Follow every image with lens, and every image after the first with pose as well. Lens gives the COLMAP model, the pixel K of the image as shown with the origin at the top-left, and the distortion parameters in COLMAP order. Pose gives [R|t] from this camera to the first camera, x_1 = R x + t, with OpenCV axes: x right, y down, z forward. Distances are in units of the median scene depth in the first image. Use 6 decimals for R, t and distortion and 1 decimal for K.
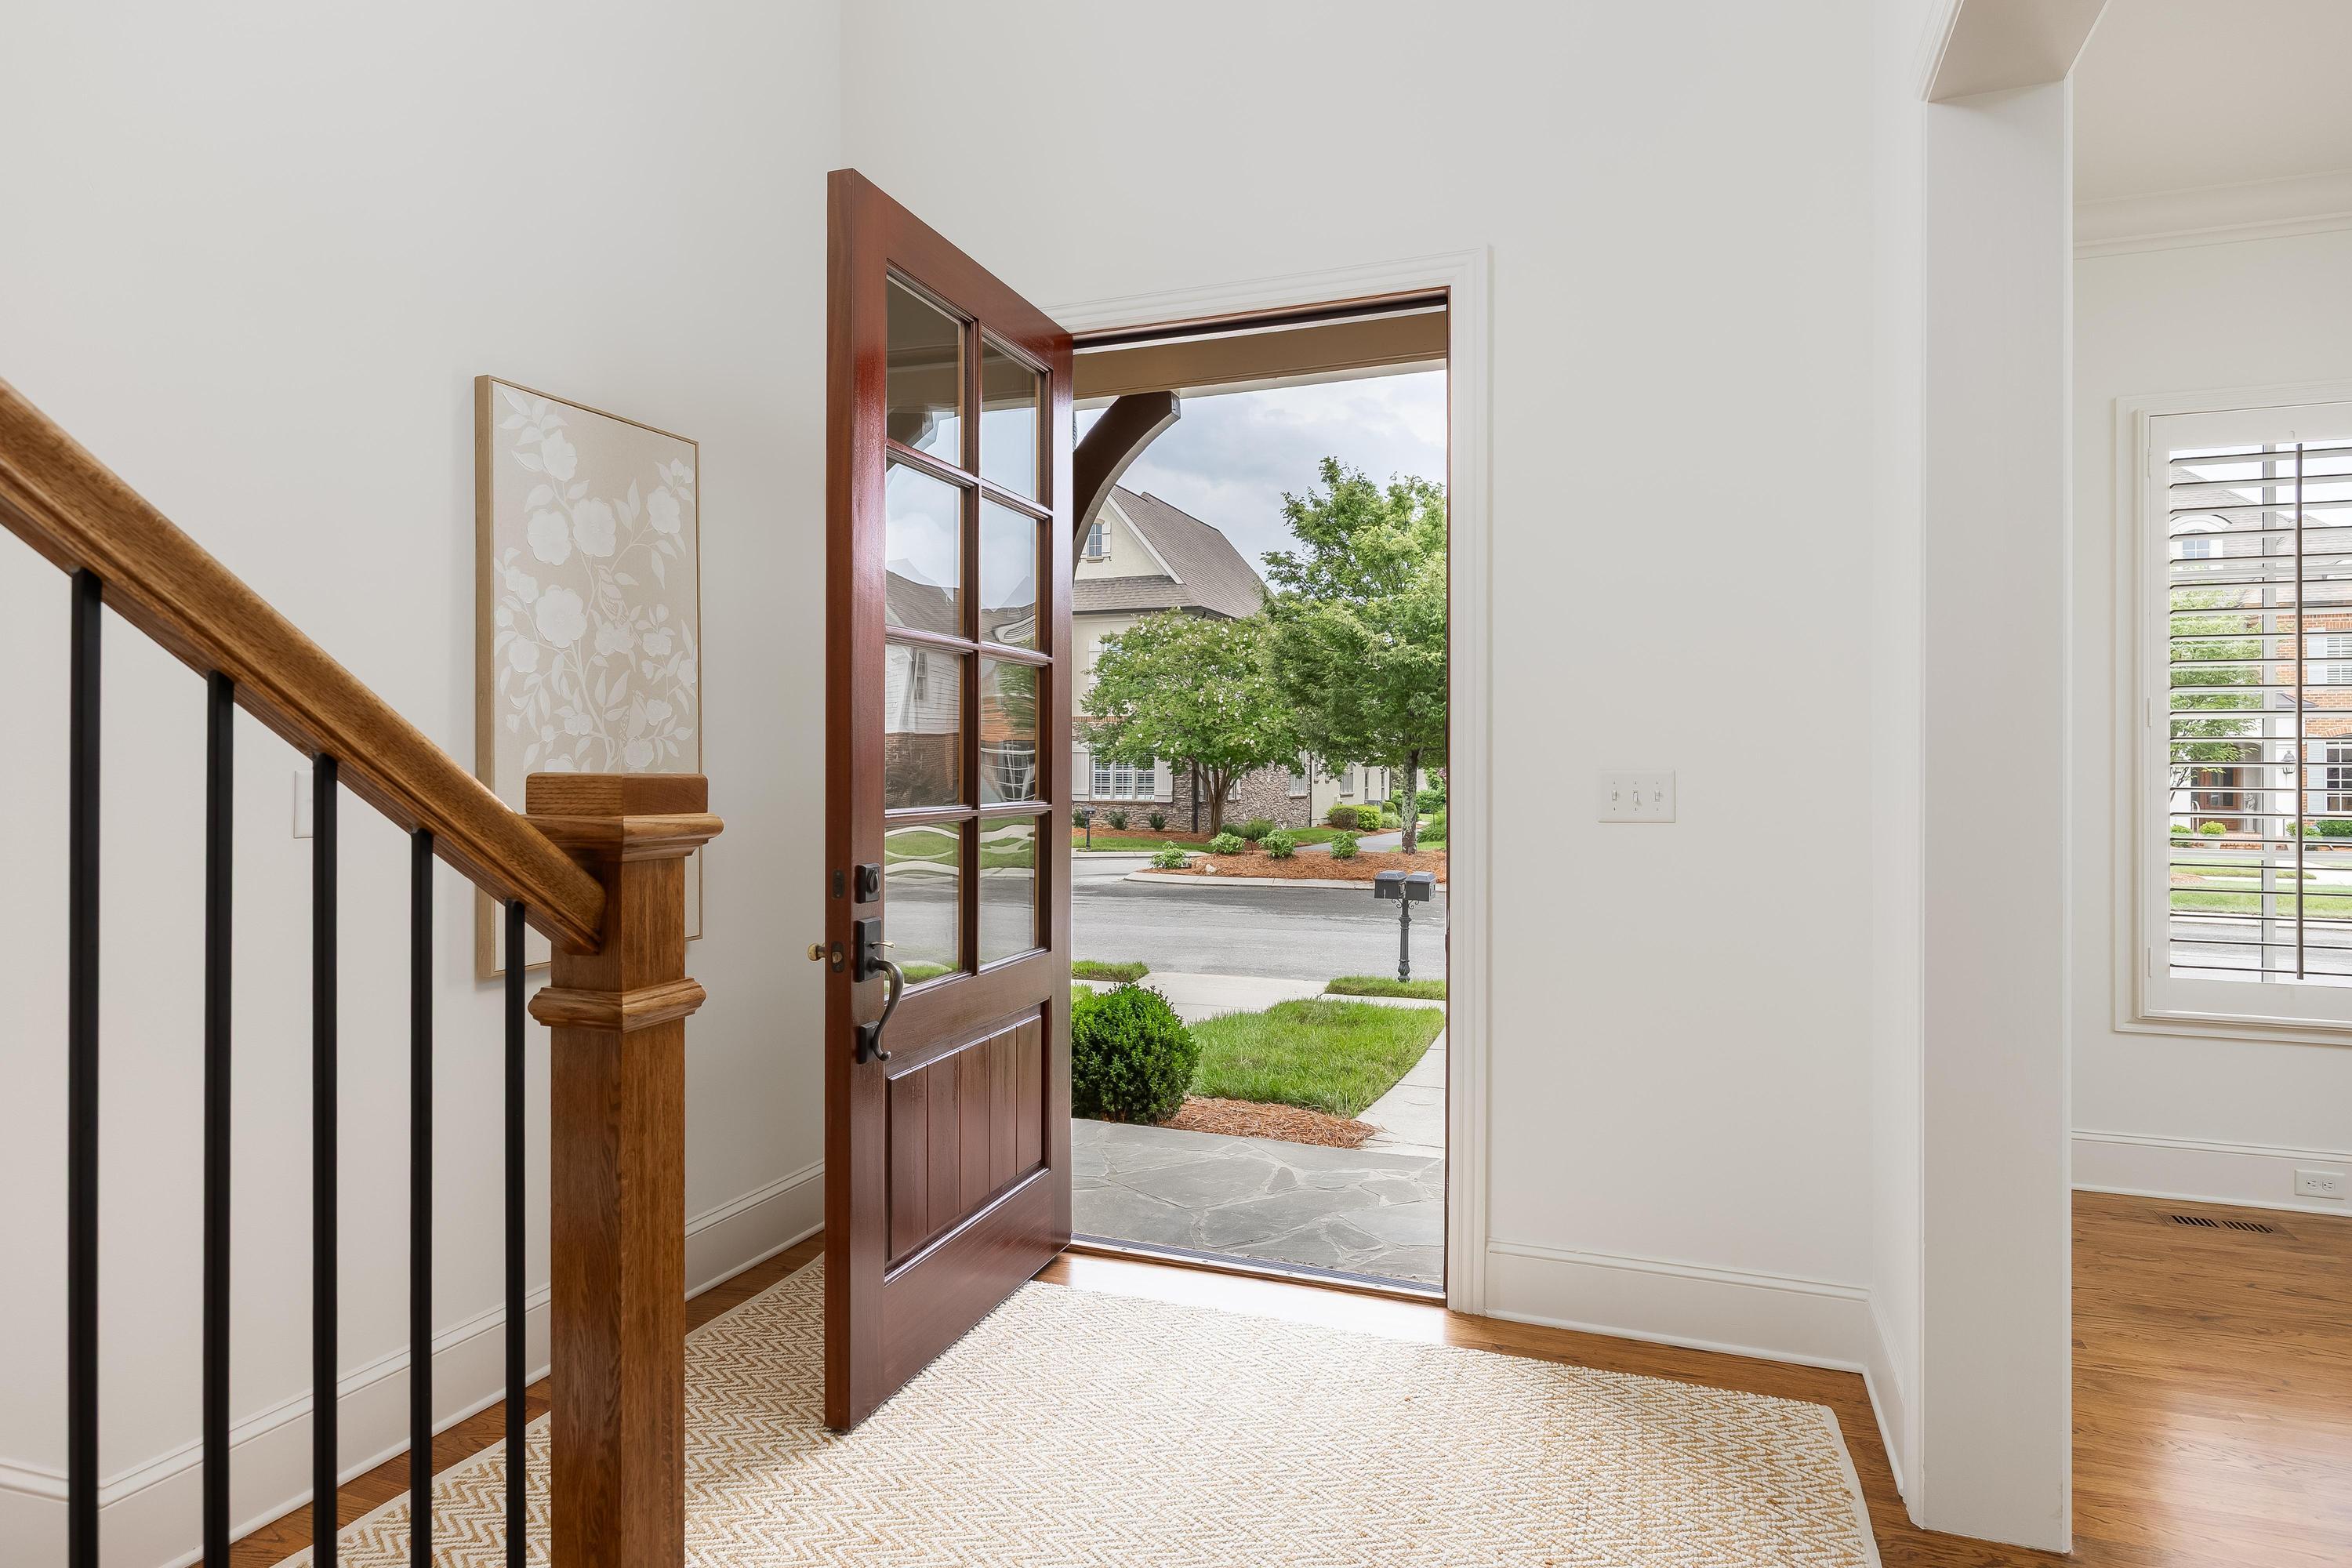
lens RADIAL K [[1285.1, 0, 1184.7], [0, 1285.1, 787.9], [0, 0, 1]] dist [-0.003574, -0.000322]
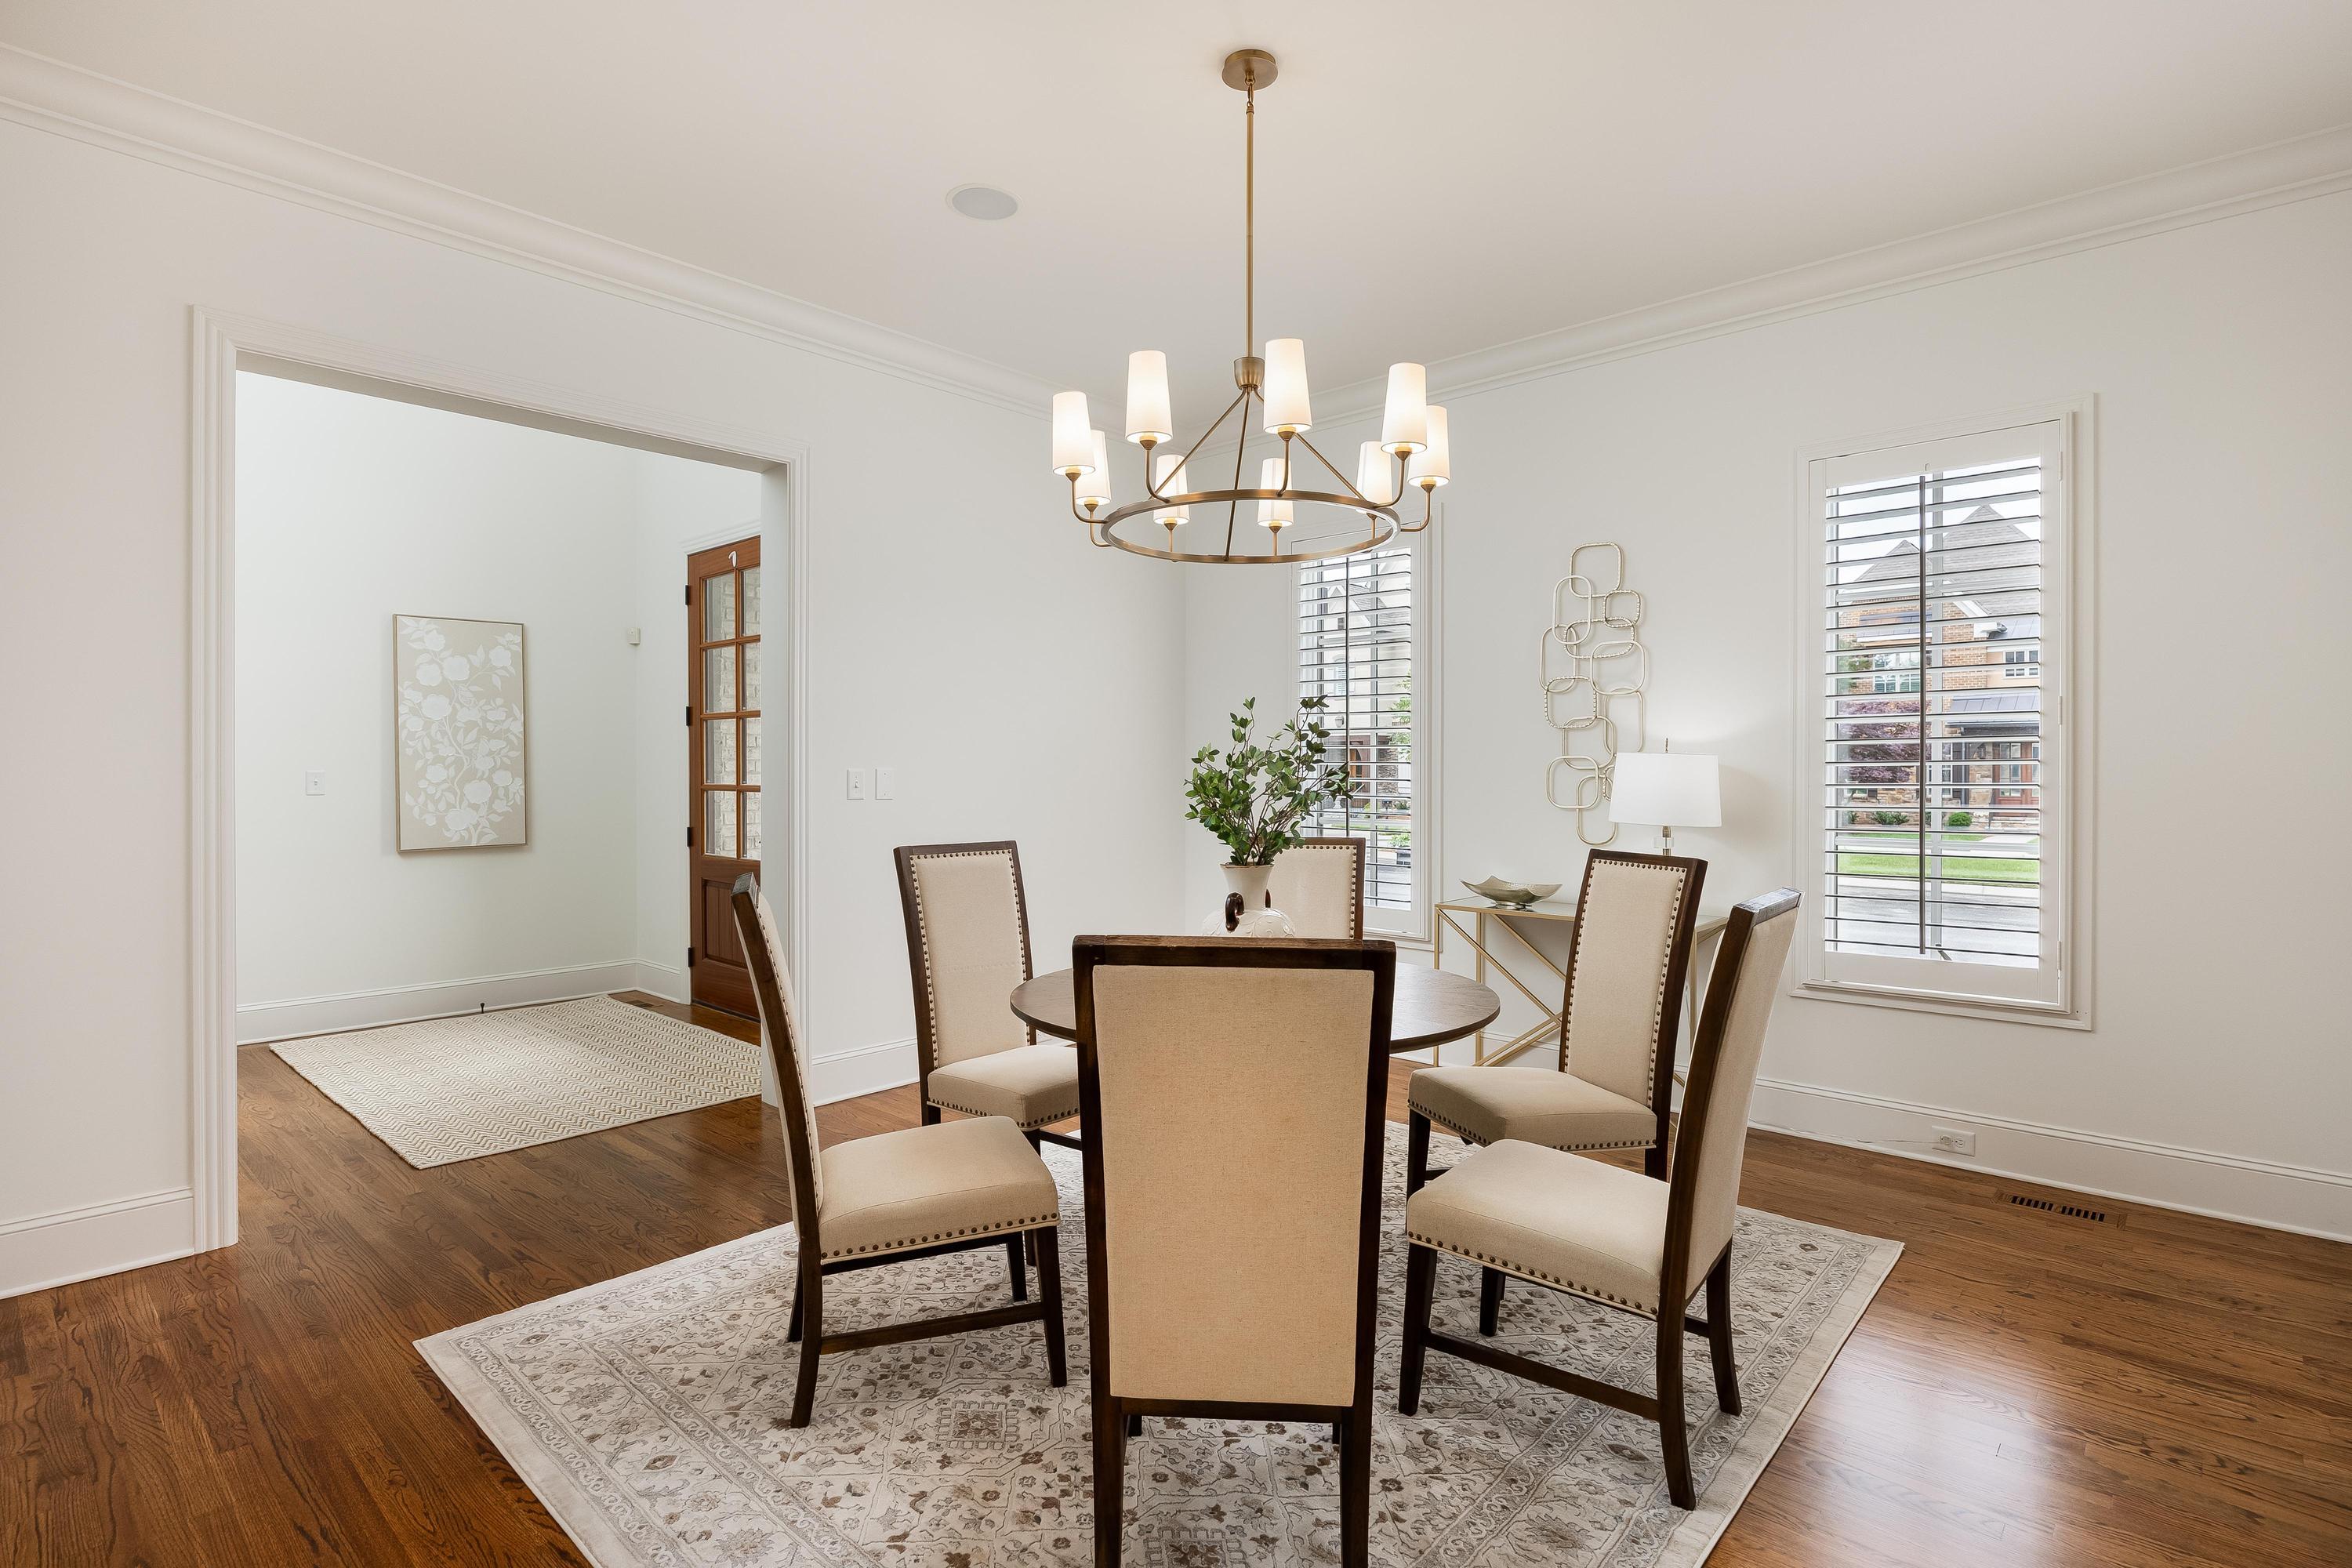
lens RADIAL K [[1137.7, 0, 1129.6], [0, 1137.7, 778.9], [0, 0, 1]] dist [0.014414, 0.000401]
pose [[0.920610, 0.002581, -0.390475, 0.398398], [-0.004005, 0.999988, -0.002832, 0.000796], [0.390463, 0.004171, 0.920609, -0.121237]]
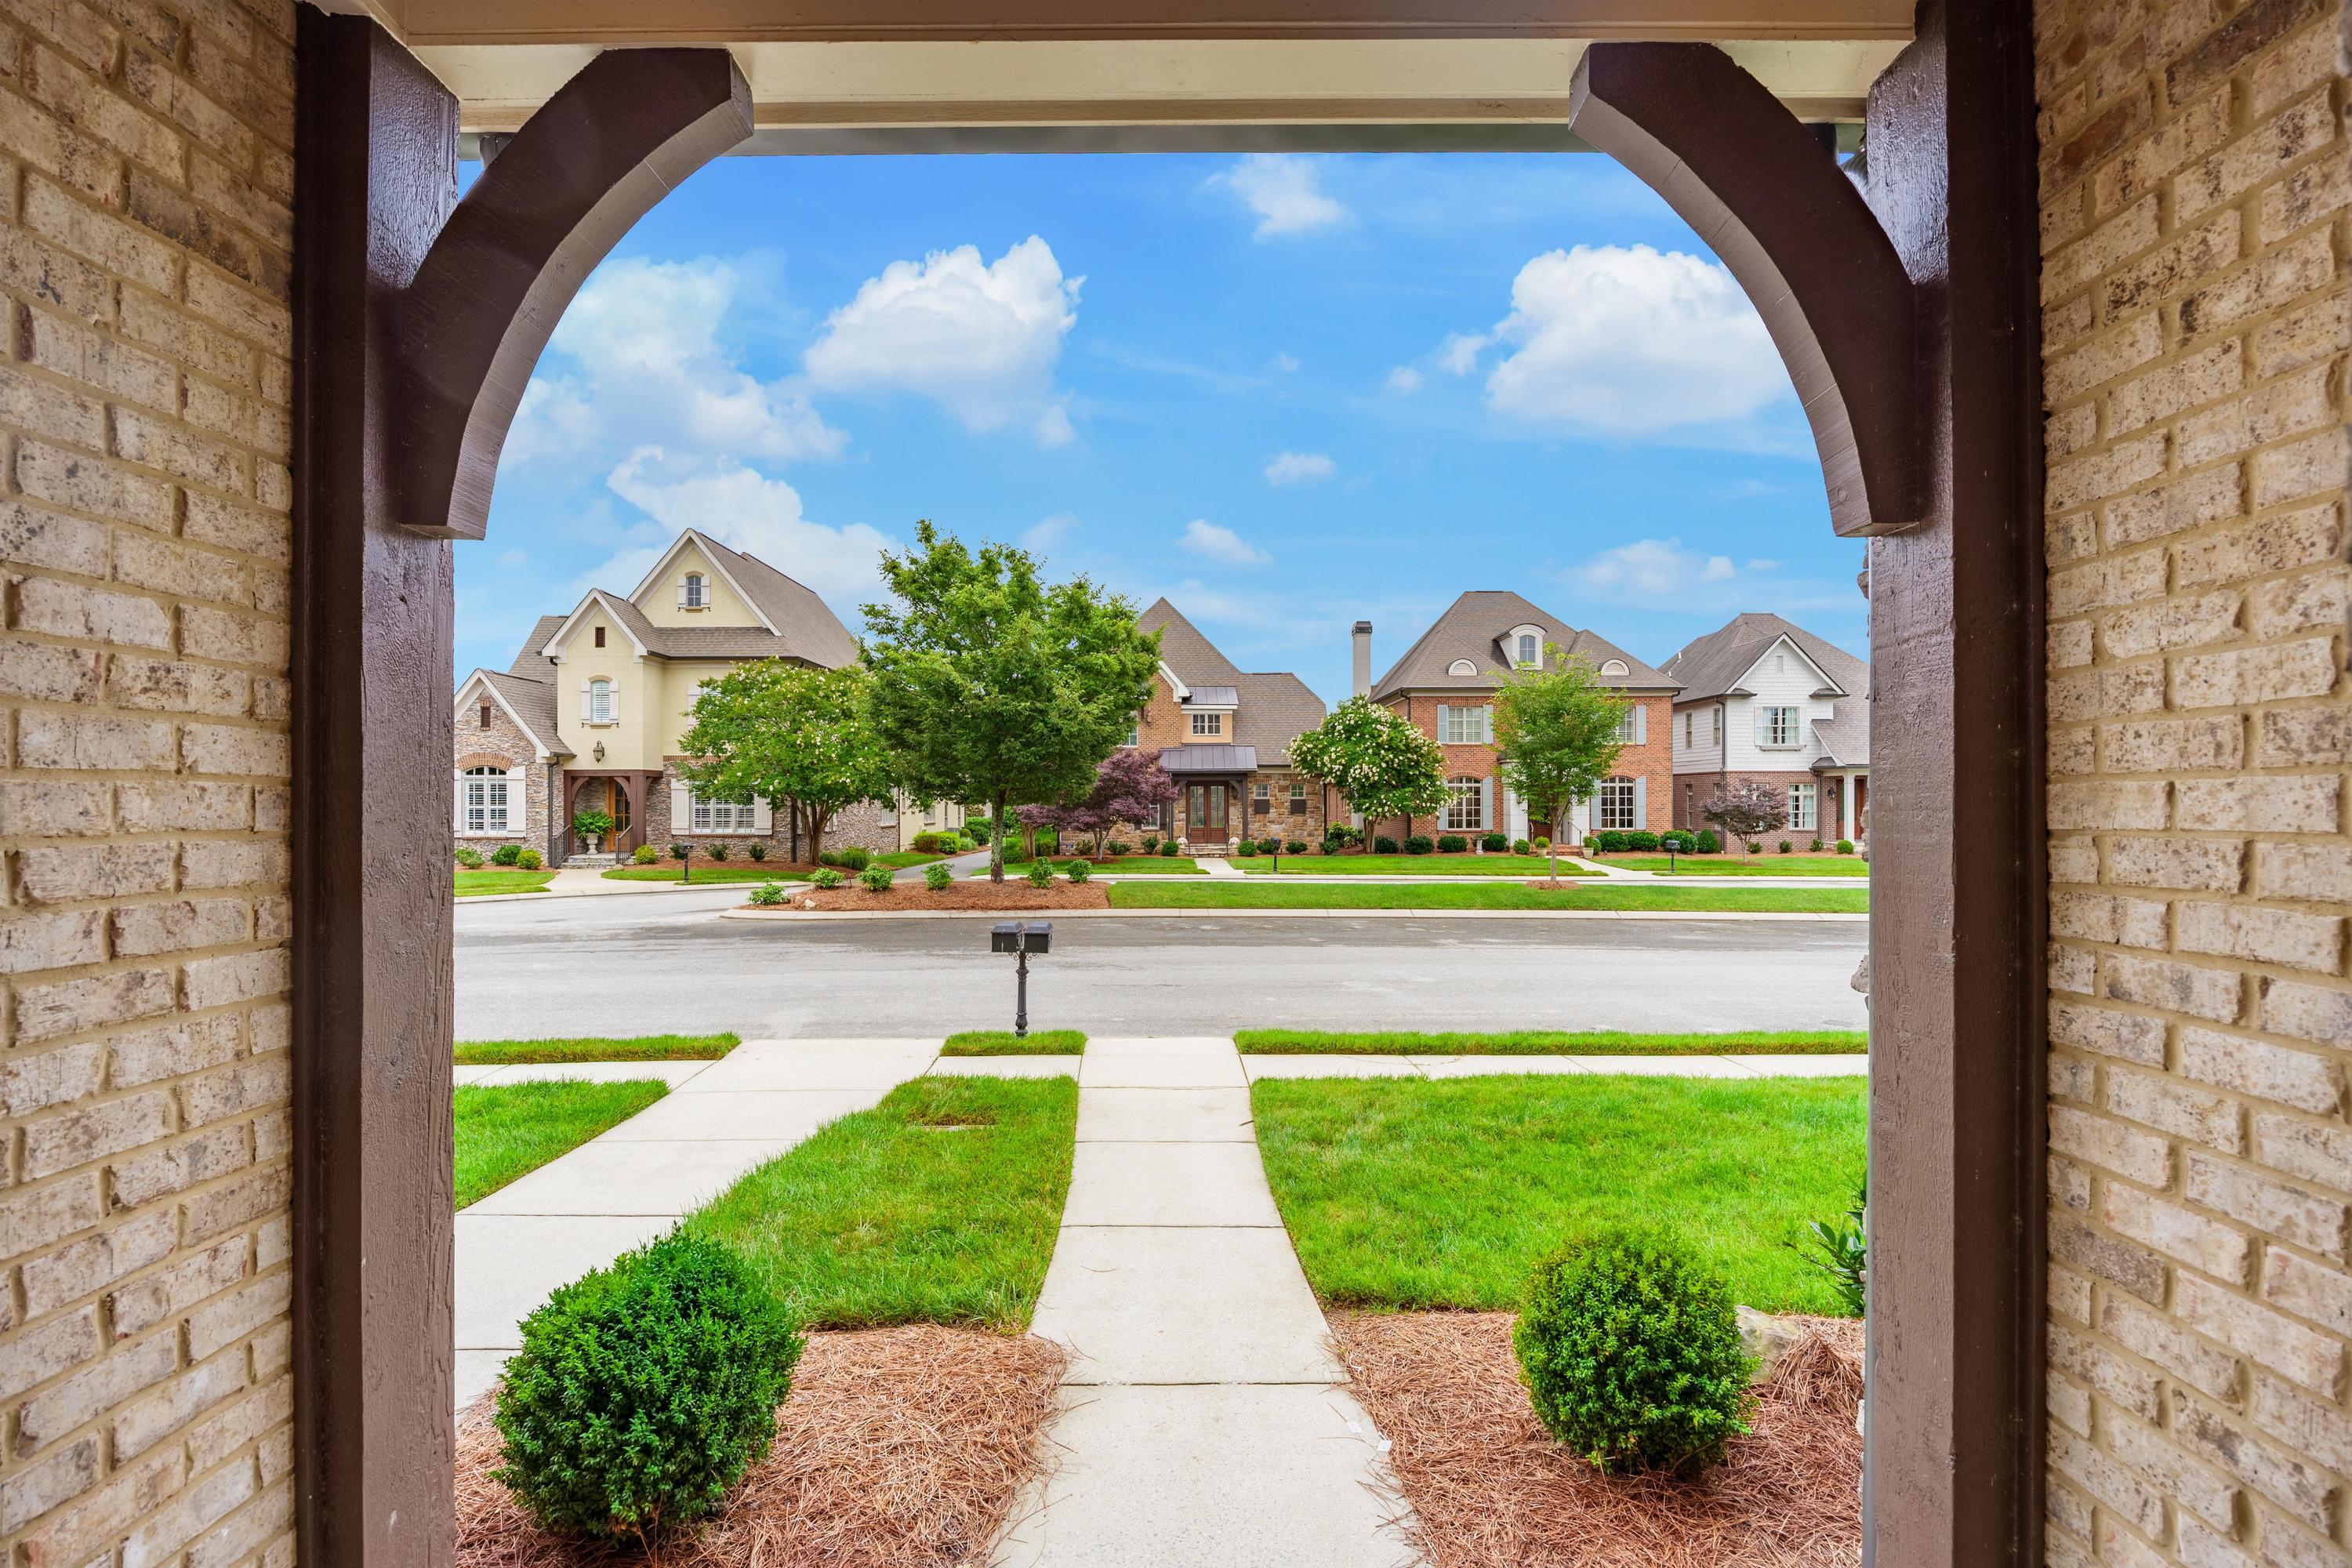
lens RADIAL K [[1037.5, 0, 1166.9], [0, 1037.5, 800.8], [0, 0, 1]] dist [-0.016001, 0.000031]
pose [[0.938058, -0.004534, 0.346450, 0.003144], [0.009216, 0.999887, -0.011868, -0.021452], [-0.346357, 0.014326, 0.937994, 0.285637]]
